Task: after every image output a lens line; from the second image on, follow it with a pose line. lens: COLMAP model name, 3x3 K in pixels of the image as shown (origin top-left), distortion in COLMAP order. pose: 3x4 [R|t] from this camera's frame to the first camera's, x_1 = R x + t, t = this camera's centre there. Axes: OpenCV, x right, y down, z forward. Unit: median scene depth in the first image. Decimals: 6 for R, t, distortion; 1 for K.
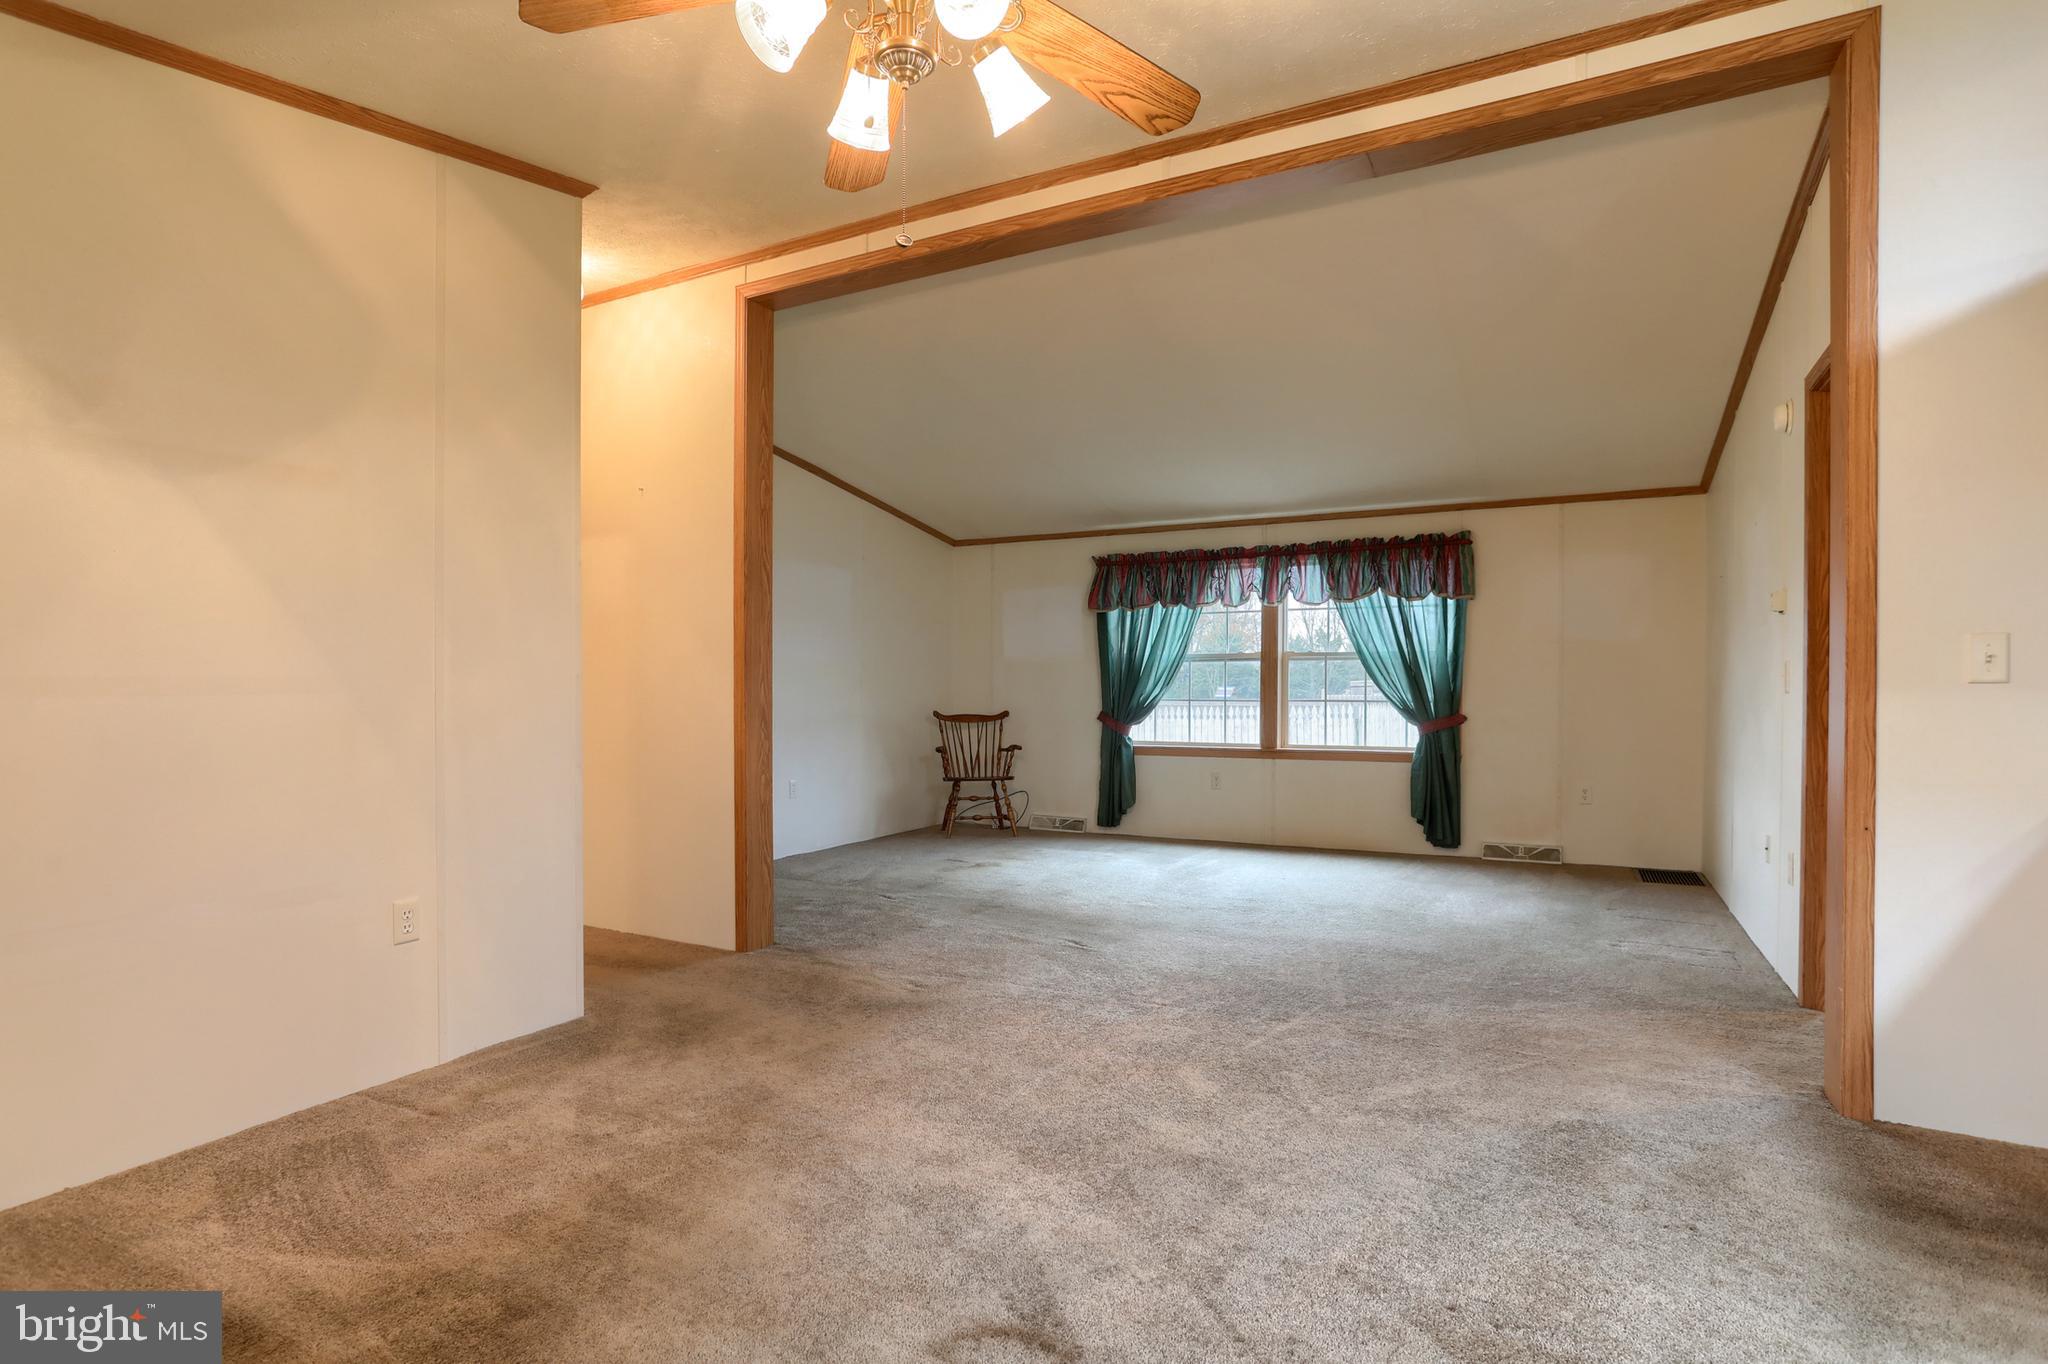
lens RADIAL K [[1032.5, 0, 996.3], [0, 1032.5, 707.3], [0, 0, 1]] dist [-0.055630, 0.035337]
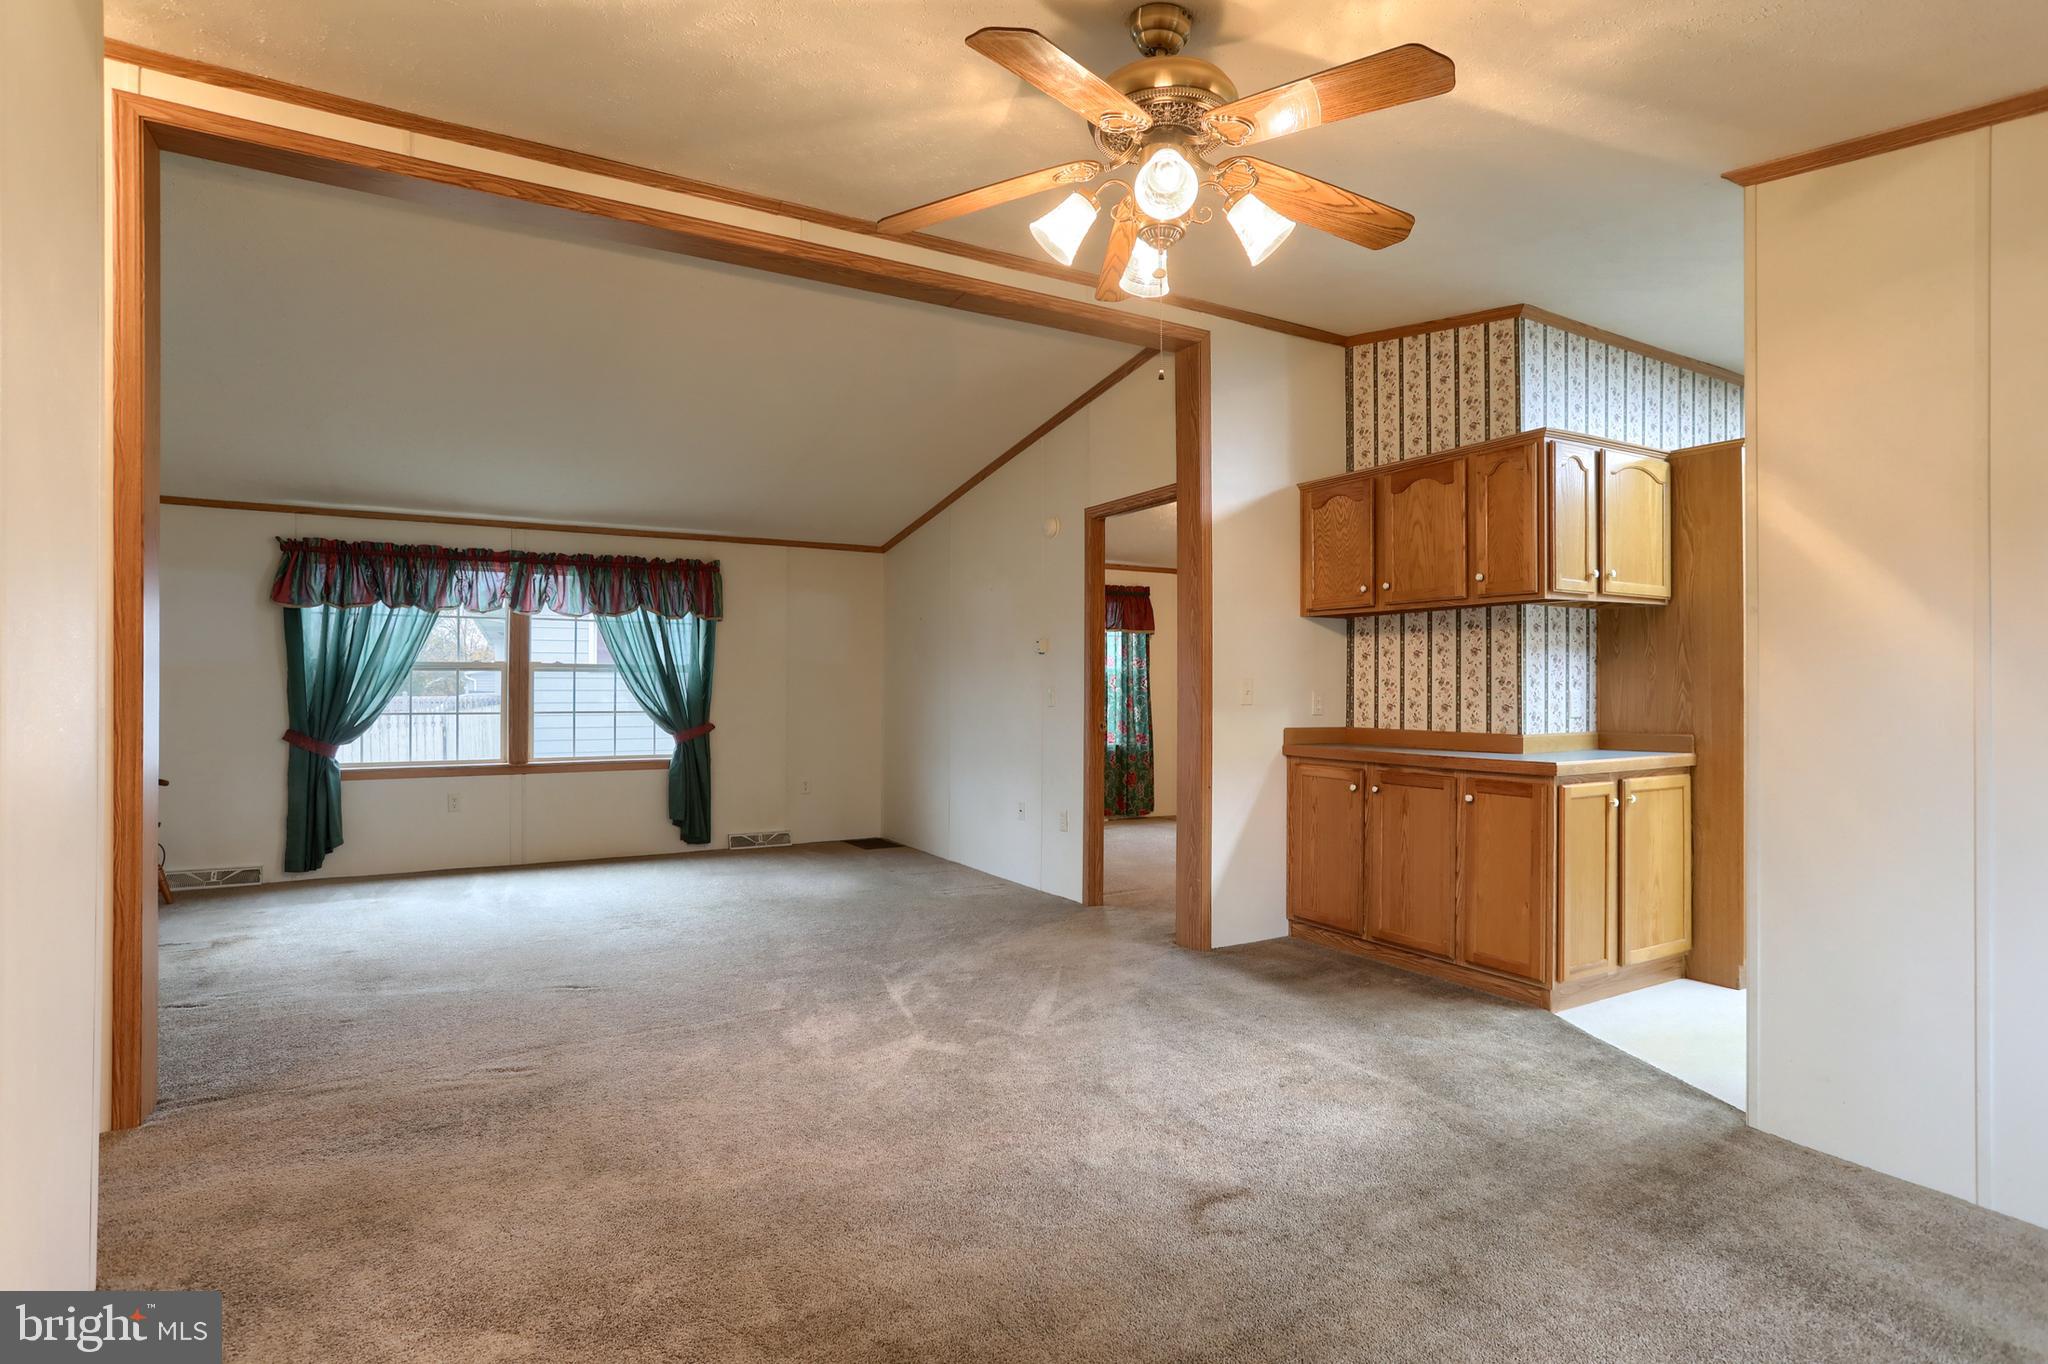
lens RADIAL K [[1024.6, 0, 1025.5], [0, 1024.6, 677.2], [0, 0, 1]] dist [-0.058056, 0.032574]
pose [[0.530352, 0.009248, 0.847727, -0.296289], [0.014695, 0.999690, -0.020100, -0.014925], [-0.847650, 0.023118, 0.530052, 0.109555]]
